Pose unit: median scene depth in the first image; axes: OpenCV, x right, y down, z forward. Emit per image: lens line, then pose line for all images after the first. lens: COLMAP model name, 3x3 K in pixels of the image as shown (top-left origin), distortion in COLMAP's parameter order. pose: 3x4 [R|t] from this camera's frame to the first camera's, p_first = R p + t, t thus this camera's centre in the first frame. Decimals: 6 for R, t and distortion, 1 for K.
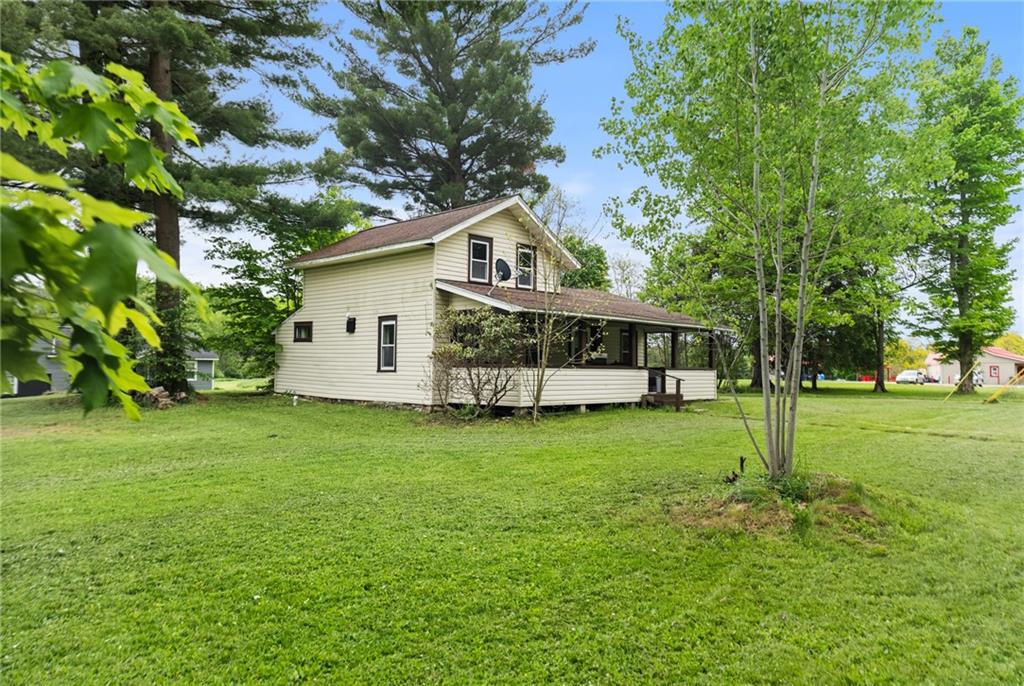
lens RADIAL K [[716.8, 0, 512.0], [0, 716.8, 343.0], [0, 0, 1]] dist [0.000703, 0.000014]
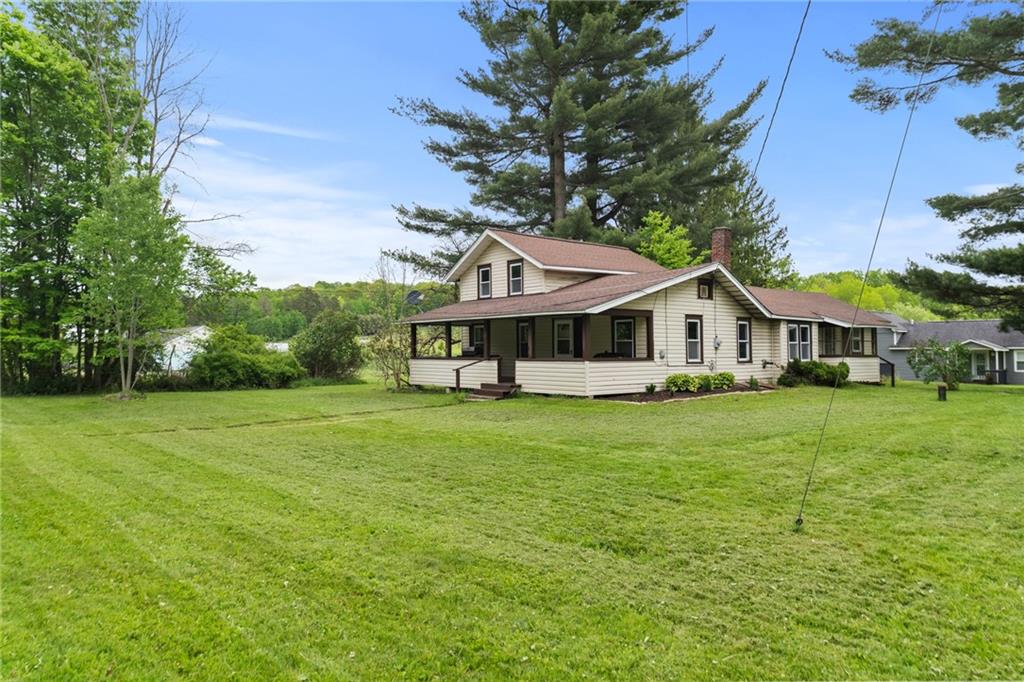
lens RADIAL K [[682.8, 0, 512.0], [0, 682.8, 341.0], [0, 0, 1]] dist [-0.001378, -0.000568]
pose [[-0.096144, -0.031256, -0.994877, 1.247110], [0.032486, 0.998876, -0.034521, 0.045532], [0.994837, -0.035638, -0.095021, 1.157246]]
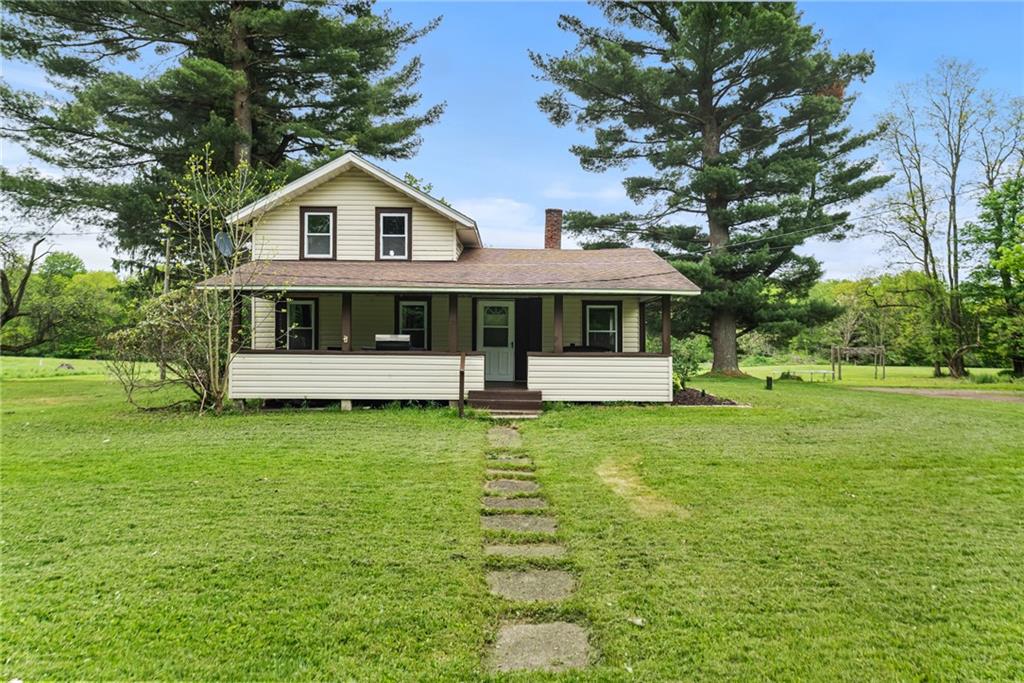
lens RADIAL K [[682.8, 0, 512.0], [0, 682.8, 341.5], [0, 0, 1]] dist [-0.001378, -0.000568]
pose [[0.715730, -0.011993, -0.698274, 0.713659], [0.024519, 0.999668, 0.007963, 0.018137], [0.697946, -0.022820, 0.715787, 0.546768]]
